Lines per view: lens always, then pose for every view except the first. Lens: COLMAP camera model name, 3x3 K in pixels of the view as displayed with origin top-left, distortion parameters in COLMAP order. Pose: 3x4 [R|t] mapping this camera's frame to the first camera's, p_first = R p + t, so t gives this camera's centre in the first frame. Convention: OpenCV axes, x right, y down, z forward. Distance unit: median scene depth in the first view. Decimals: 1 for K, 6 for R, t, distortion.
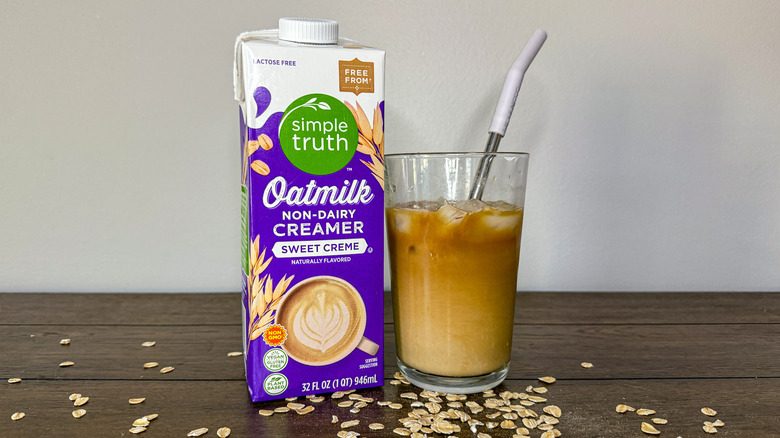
lens RADIAL K [[587.0, 0, 388.6], [0, 587.0, 247.1], [0, 0, 1]] dist [-0.031920, 0.002268]
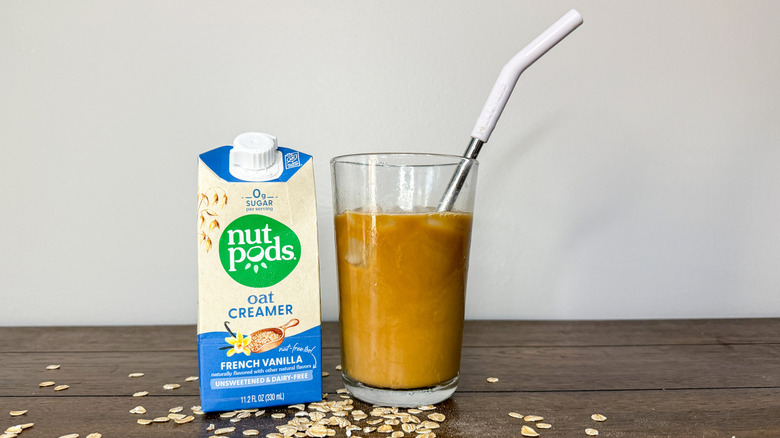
lens RADIAL K [[612.8, 0, 392.0], [0, 612.8, 267.9], [0, 0, 1]] dist [-0.002417, -0.043561]
pose [[0.999908, -0.013530, -0.001222, 0.191822], [0.013415, 0.997583, -0.068180, 0.089912], [0.002141, 0.068158, 0.997672, -0.041320]]
